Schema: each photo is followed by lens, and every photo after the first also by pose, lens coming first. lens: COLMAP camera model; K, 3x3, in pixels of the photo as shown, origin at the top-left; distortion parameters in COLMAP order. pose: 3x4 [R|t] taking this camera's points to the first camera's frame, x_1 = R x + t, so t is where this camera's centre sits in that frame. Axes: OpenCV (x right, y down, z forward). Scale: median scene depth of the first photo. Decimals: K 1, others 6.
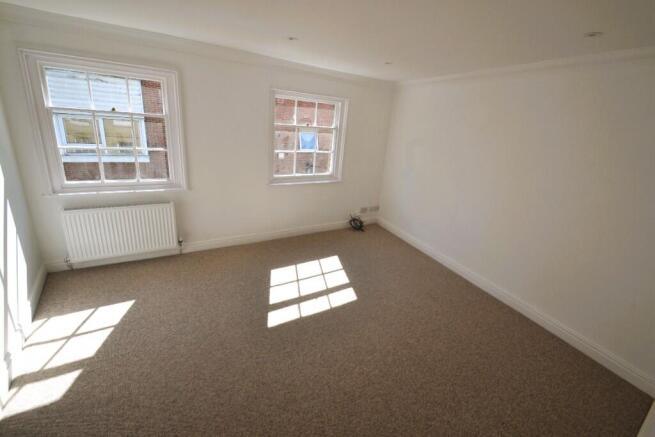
lens RADIAL K [[279.2, 0, 327.5], [0, 279.2, 218.5], [0, 0, 1]] dist [-0.032806, -0.000163]
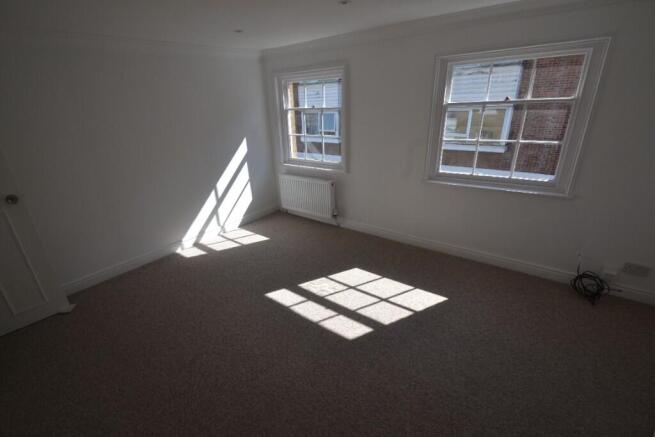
lens RADIAL K [[295.7, 0, 323.6], [0, 295.7, 222.0], [0, 0, 1]] dist [-0.030841, -0.000527]
pose [[0.308602, 0.257938, -0.915551, 0.521613], [-0.234986, 0.953370, 0.189387, -0.100298], [0.921708, 0.156696, 0.354824, 0.445280]]
